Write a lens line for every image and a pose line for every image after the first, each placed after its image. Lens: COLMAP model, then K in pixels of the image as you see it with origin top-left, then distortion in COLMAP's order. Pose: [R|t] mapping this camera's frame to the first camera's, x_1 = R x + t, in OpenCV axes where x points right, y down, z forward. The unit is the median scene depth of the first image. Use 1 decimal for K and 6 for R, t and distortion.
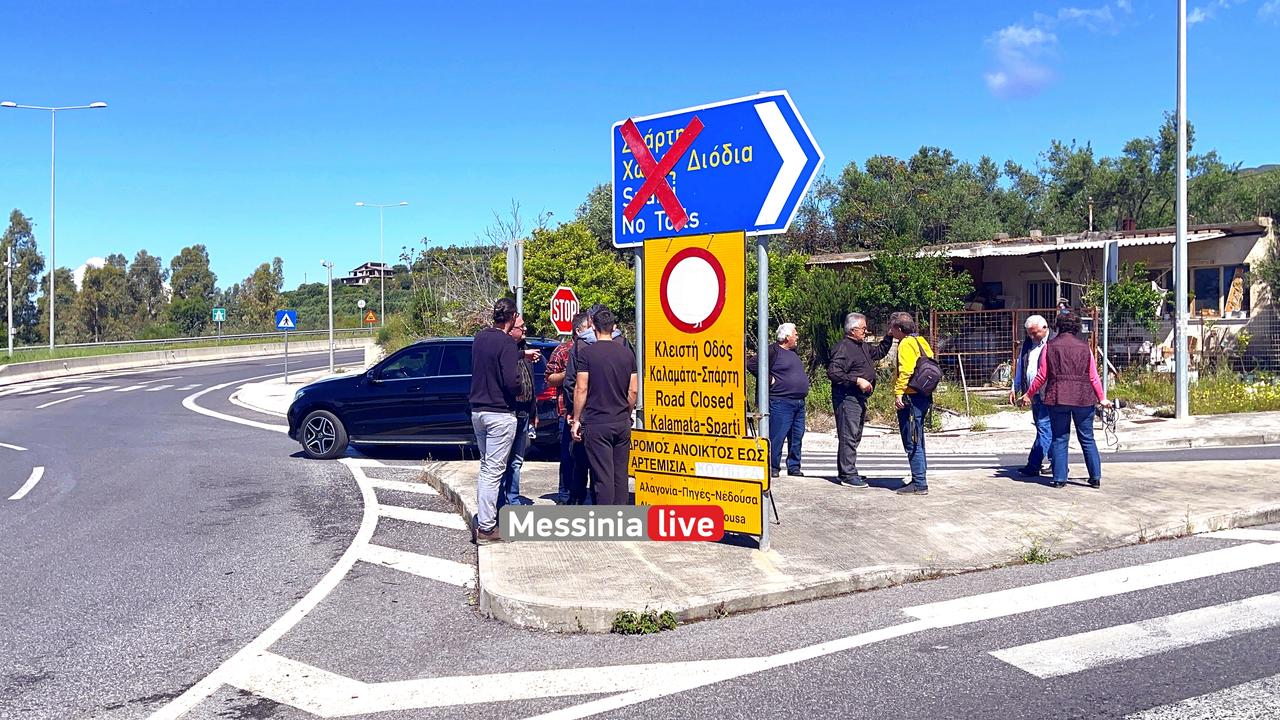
lens RADIAL K [[1130.5, 0, 649.9], [0, 1130.5, 360.1], [0, 0, 1]] dist [0.077657, -0.071571]
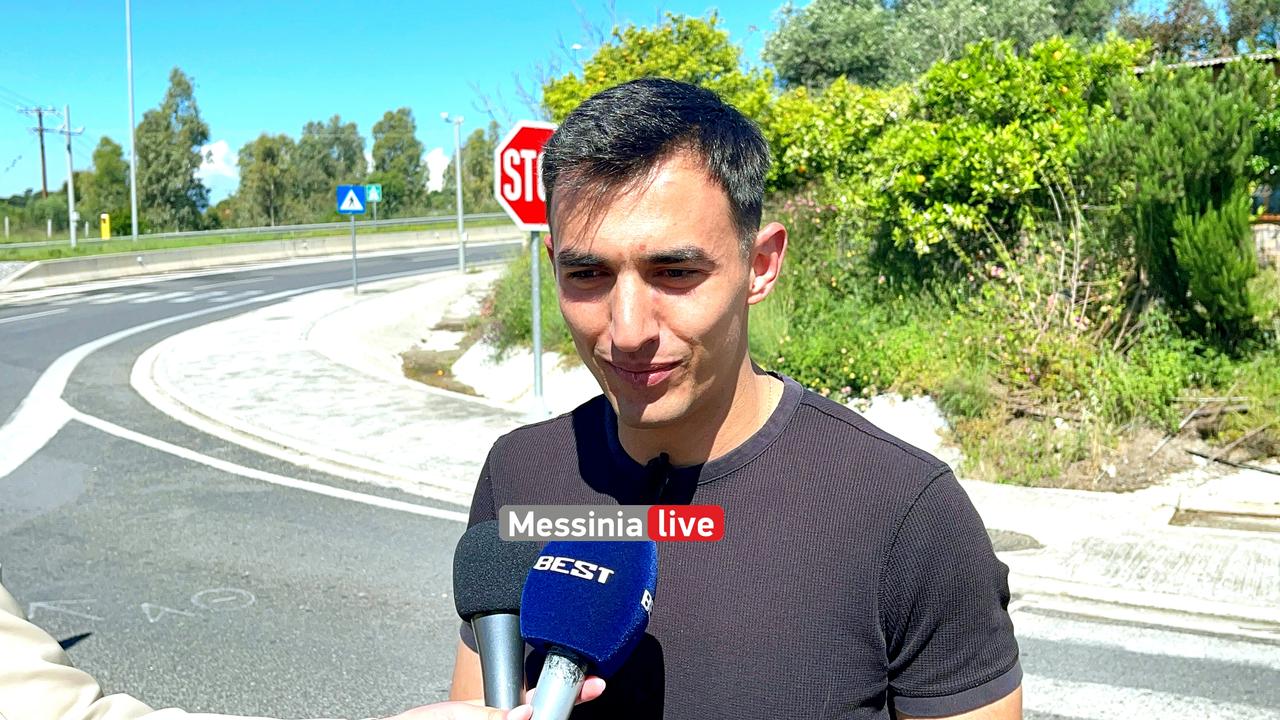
lens RADIAL K [[1308.4, 0, 643.5], [0, 1308.4, 358.9], [0, 0, 1]] dist [0.028078, -0.024135]
pose [[0.965501, 0.022222, -0.259449, 0.227373], [0.001053, 0.996011, 0.089227, -0.041646], [0.260397, -0.086422, 0.961626, 1.171845]]
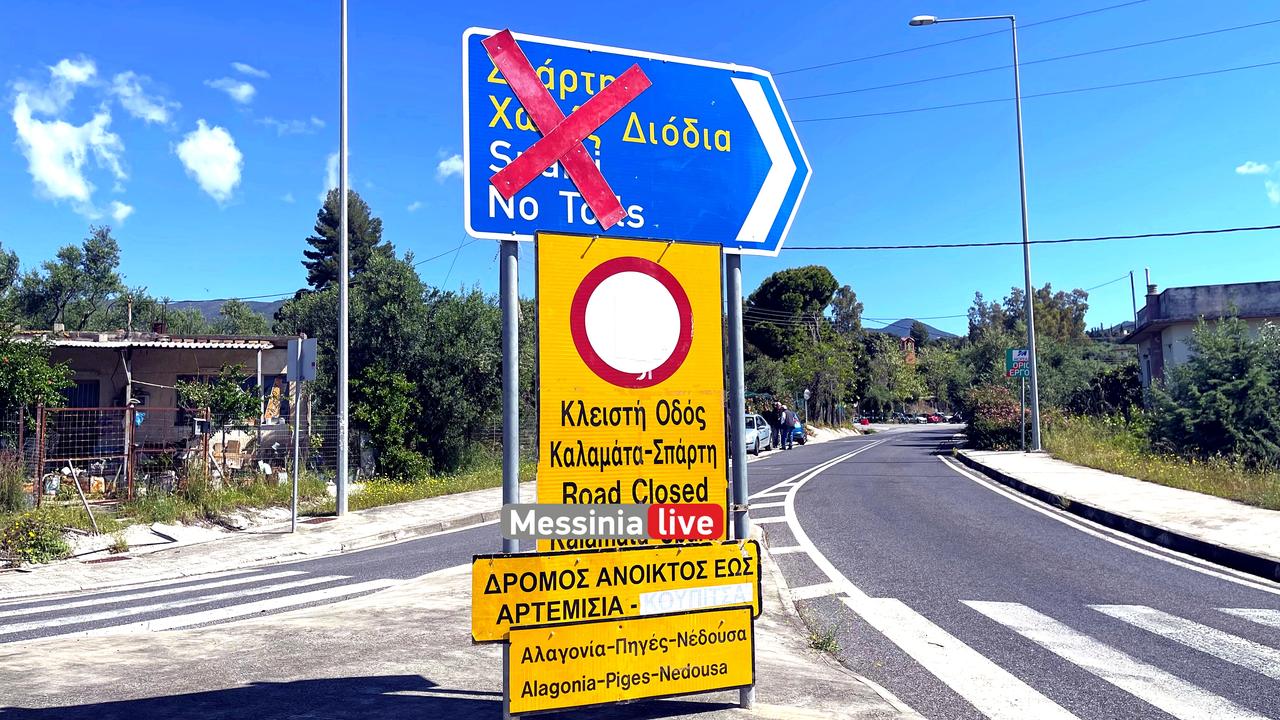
lens RADIAL K [[967.5, 0, 643.7], [0, 967.5, 354.4], [0, 0, 1]] dist [0.082365, -0.110925]
pose [[0.431798, 0.081444, 0.898286, -0.442726], [0.030886, 0.993996, -0.104969, 0.014542], [-0.901441, 0.073070, 0.426690, 0.736731]]
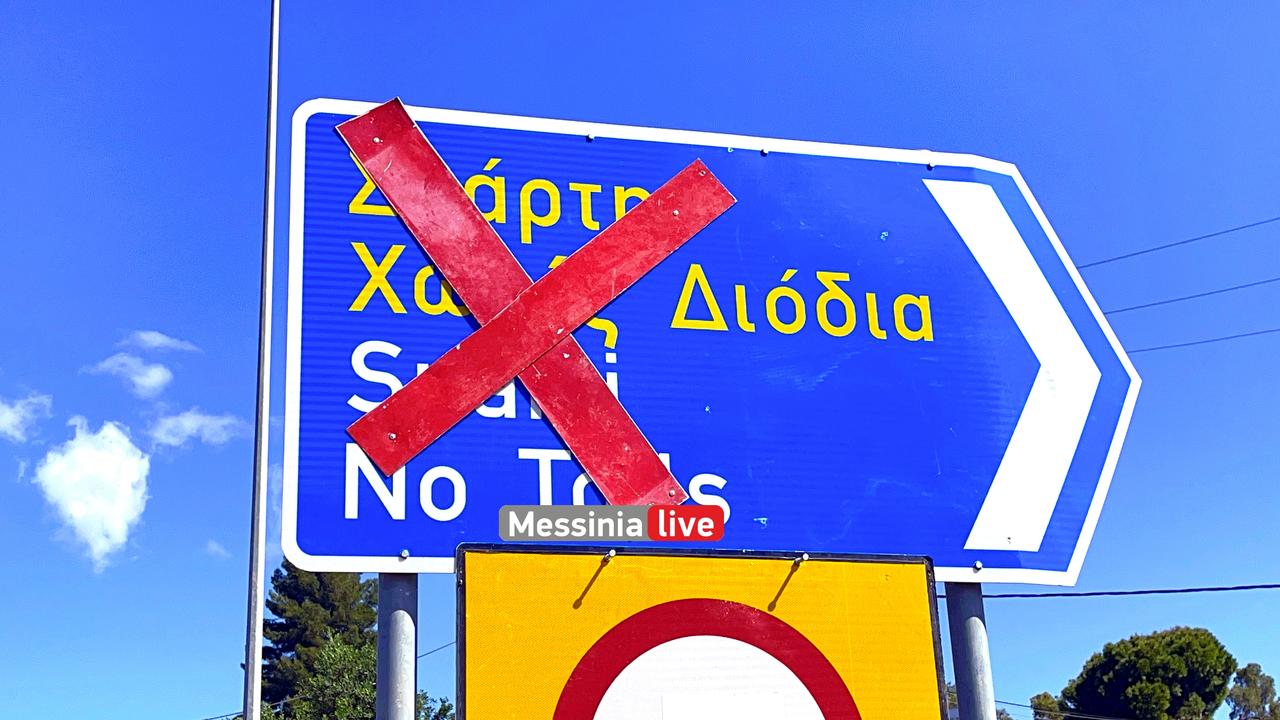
lens RADIAL K [[1739.6, 0, 643.0], [0, 1739.6, 356.9], [0, 0, 1]] dist [0.207120, -0.764476]
pose [[0.543336, 0.274073, 0.793518, -0.300247], [0.051584, 0.932524, -0.357405, -0.007195], [-0.837929, 0.235123, 0.492536, 0.773315]]
